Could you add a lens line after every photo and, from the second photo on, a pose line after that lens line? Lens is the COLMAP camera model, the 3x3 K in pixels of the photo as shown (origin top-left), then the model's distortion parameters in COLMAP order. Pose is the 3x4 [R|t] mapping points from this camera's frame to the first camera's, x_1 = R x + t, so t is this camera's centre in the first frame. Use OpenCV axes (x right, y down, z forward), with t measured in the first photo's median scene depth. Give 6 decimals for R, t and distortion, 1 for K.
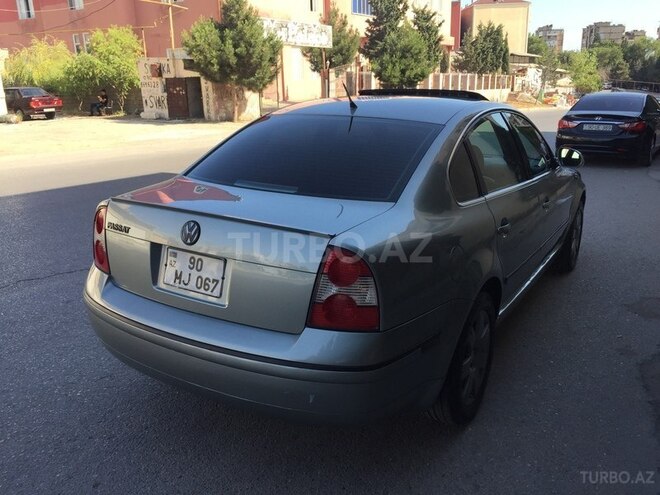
lens RADIAL K [[561.9, 0, 330.0], [0, 561.9, 247.5], [0, 0, 1]] dist [0.082576, -0.112868]
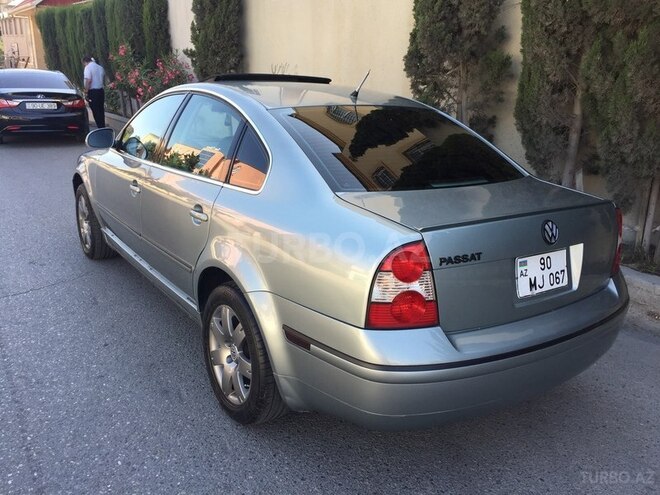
lens RADIAL K [[561.9, 0, 330.0], [0, 561.9, 247.5], [0, 0, 1]] dist [0.082576, -0.112868]
pose [[0.407052, -0.255674, 0.876892, -0.235050], [0.217263, 0.959574, 0.178928, -0.047929], [-0.887189, 0.117684, 0.446145, 0.168125]]
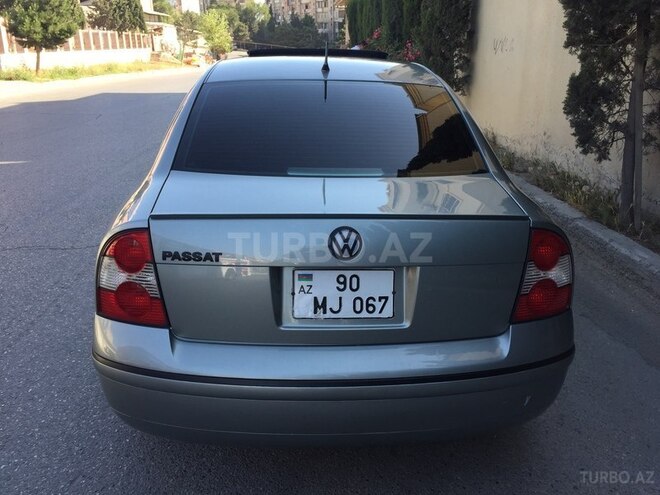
lens RADIAL K [[561.9, 0, 330.0], [0, 561.9, 247.5], [0, 0, 1]] dist [0.082576, -0.112868]
pose [[0.820689, -0.185027, 0.540588, -0.124489], [0.149928, 0.982699, 0.108737, -0.019606], [-0.551354, -0.008190, 0.834231, 0.072096]]
